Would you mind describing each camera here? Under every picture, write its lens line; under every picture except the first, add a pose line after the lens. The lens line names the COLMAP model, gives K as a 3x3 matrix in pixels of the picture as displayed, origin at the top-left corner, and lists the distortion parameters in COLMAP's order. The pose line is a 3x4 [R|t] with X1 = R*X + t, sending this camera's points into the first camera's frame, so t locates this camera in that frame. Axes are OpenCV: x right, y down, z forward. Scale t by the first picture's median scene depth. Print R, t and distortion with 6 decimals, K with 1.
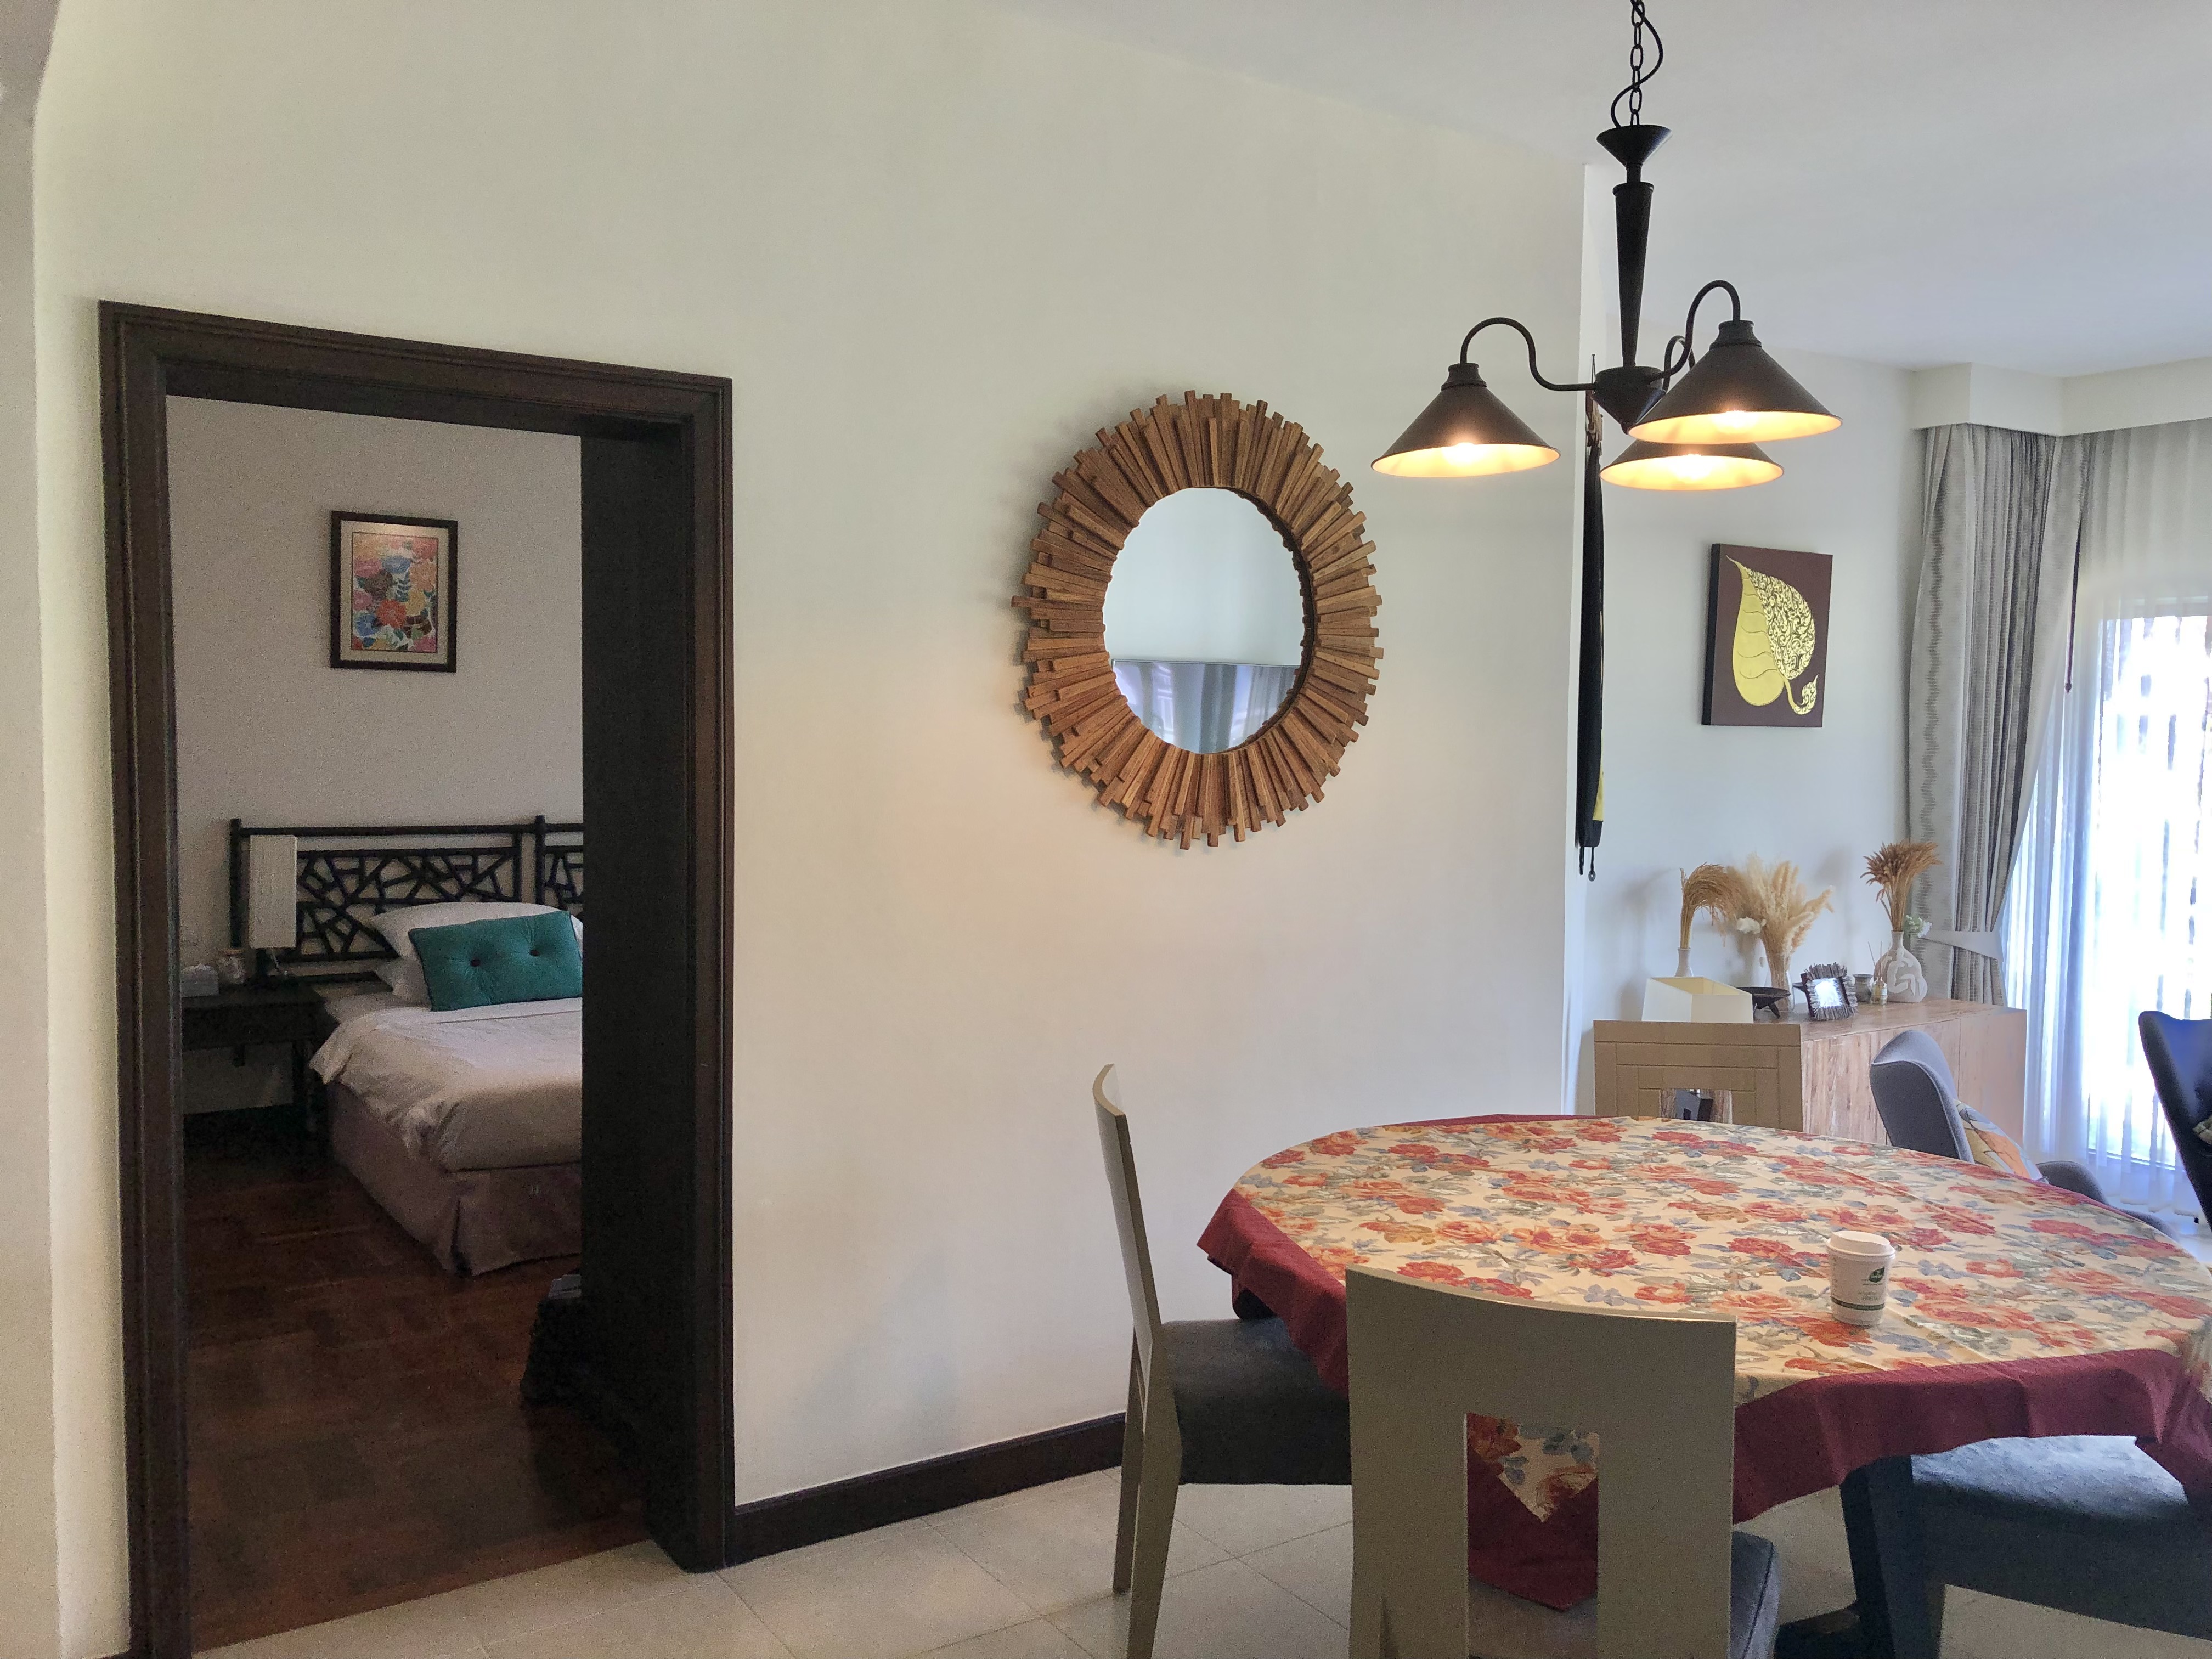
lens RADIAL K [[1804.2, 0, 1108.7], [0, 1804.2, 813.2], [0, 0, 1]] dist [0.018219, -0.014093]
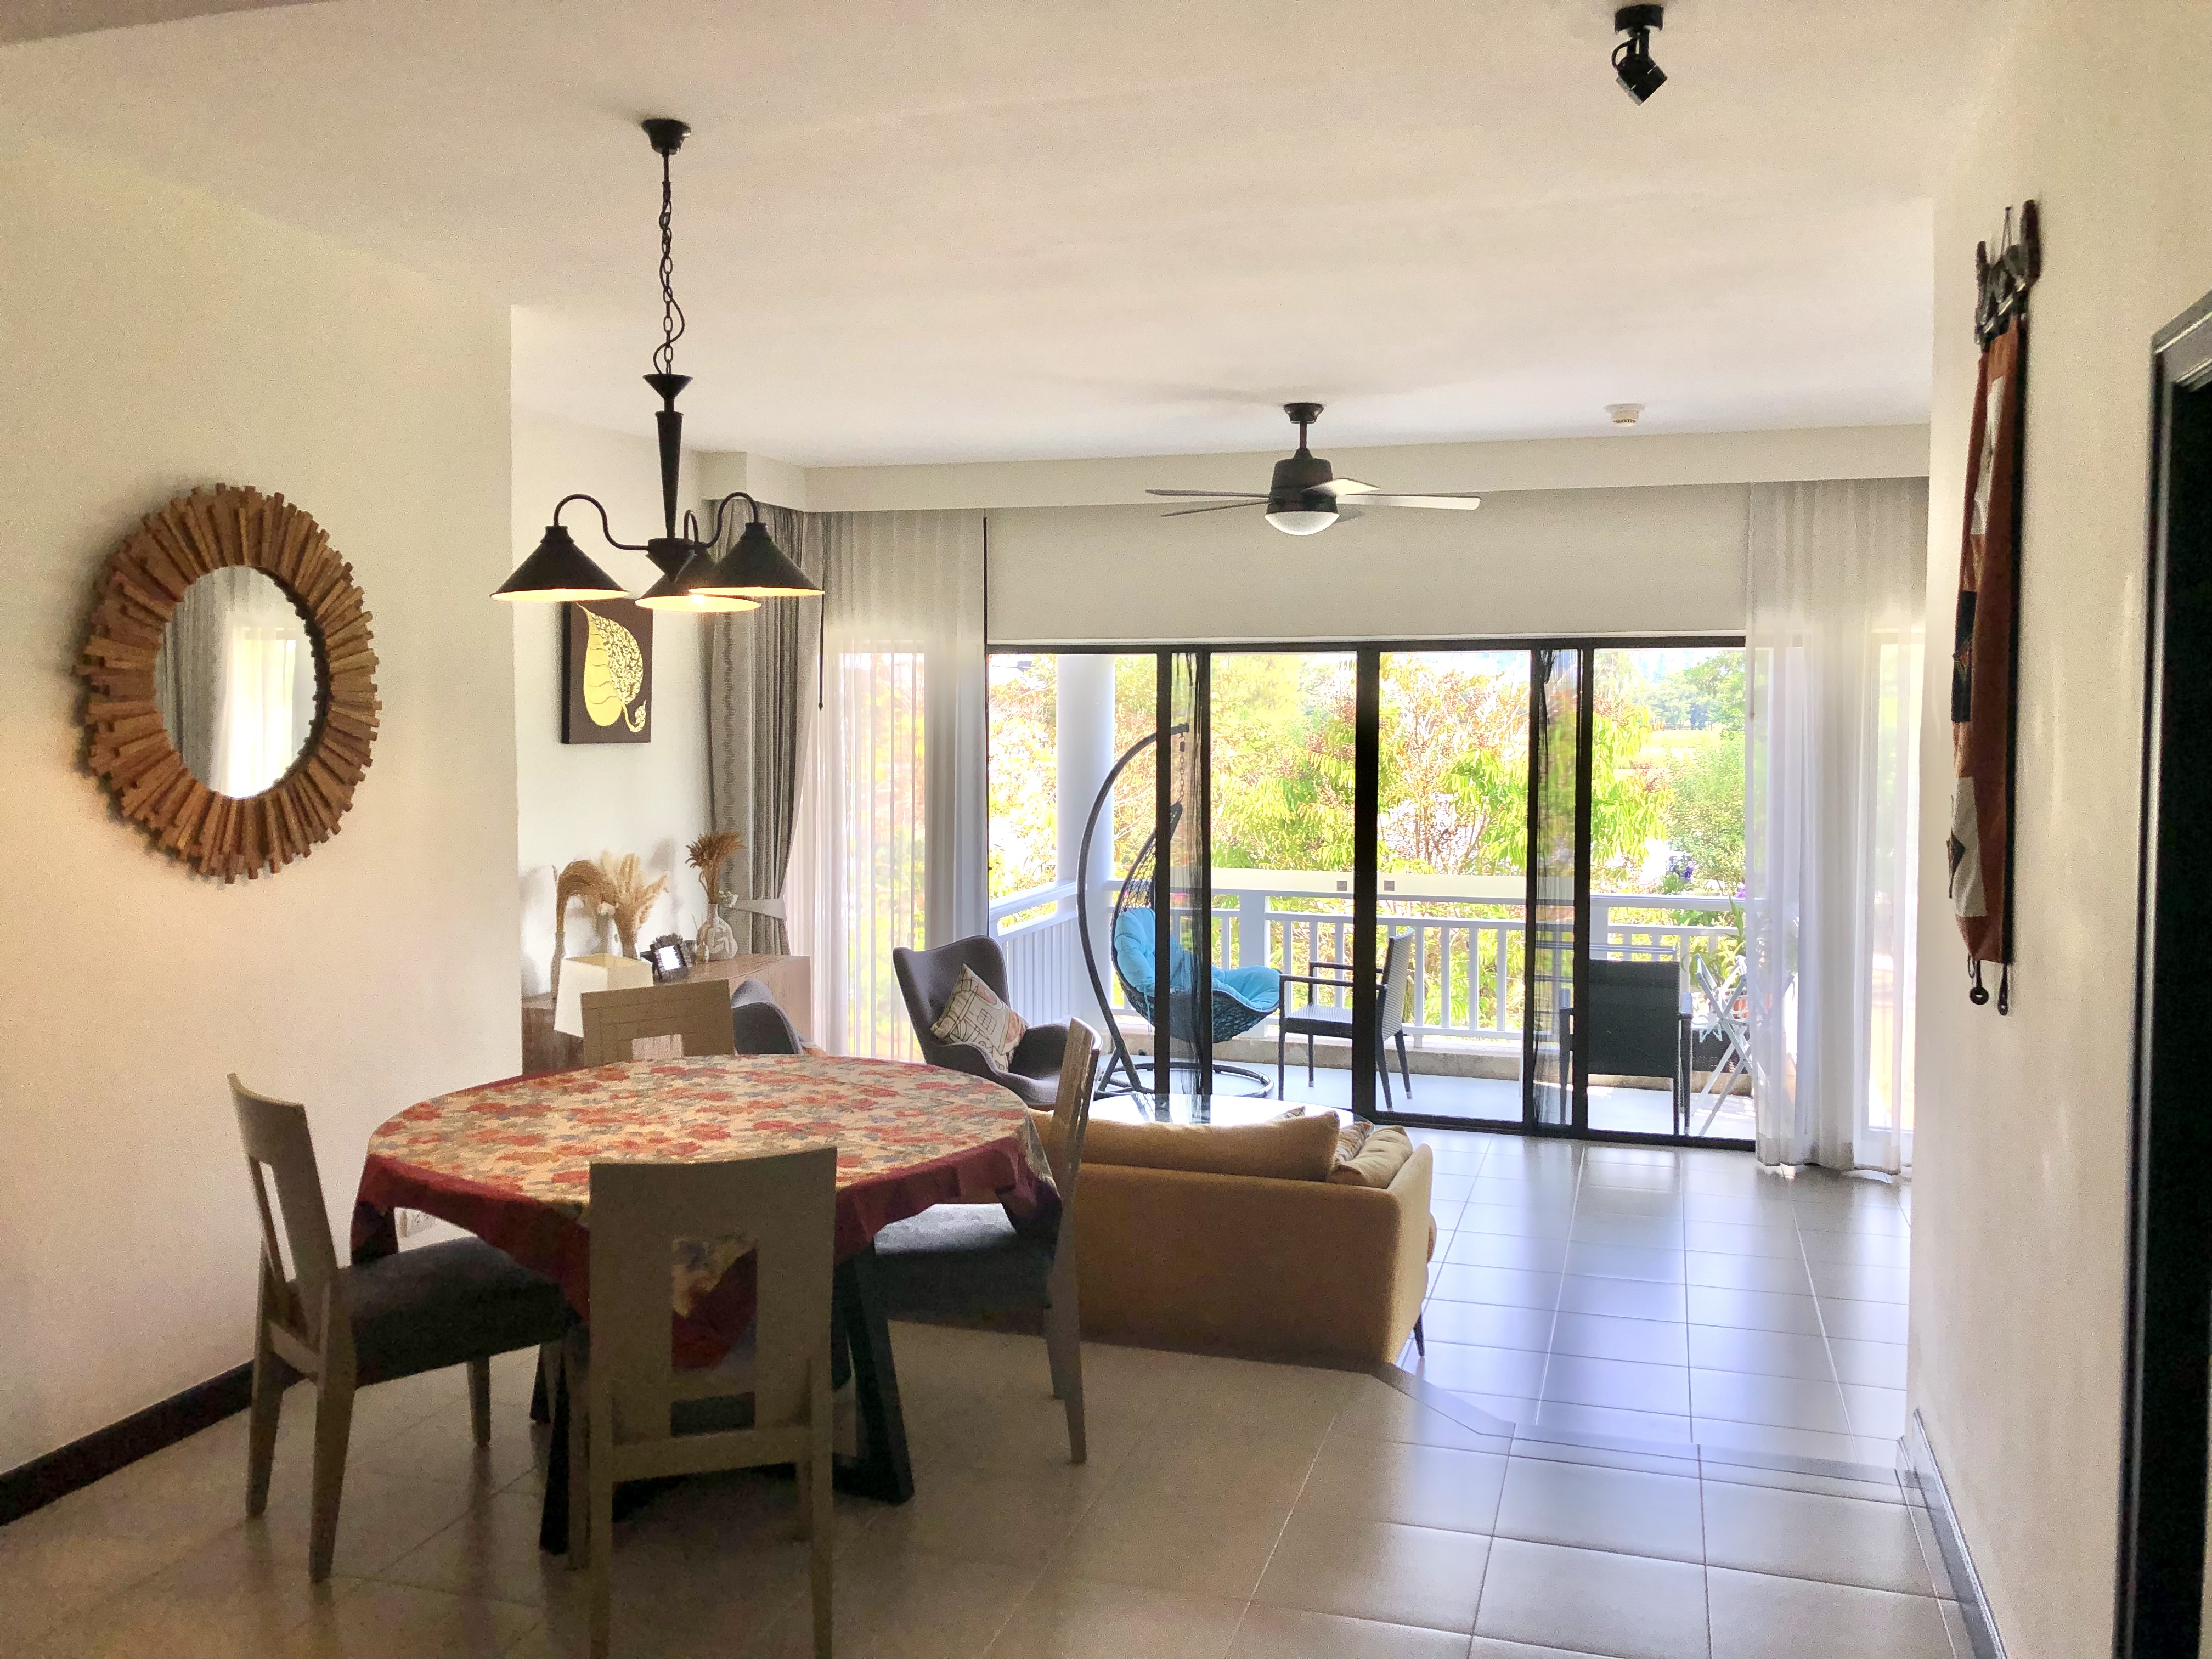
lens RADIAL K [[1804.2, 0, 1108.7], [0, 1804.2, 813.2], [0, 0, 1]] dist [0.018219, -0.014093]
pose [[0.766196, -0.043328, 0.641145, -0.253853], [0.035274, 0.999056, 0.025362, -0.032539], [-0.641638, 0.003184, 0.767001, -0.224603]]
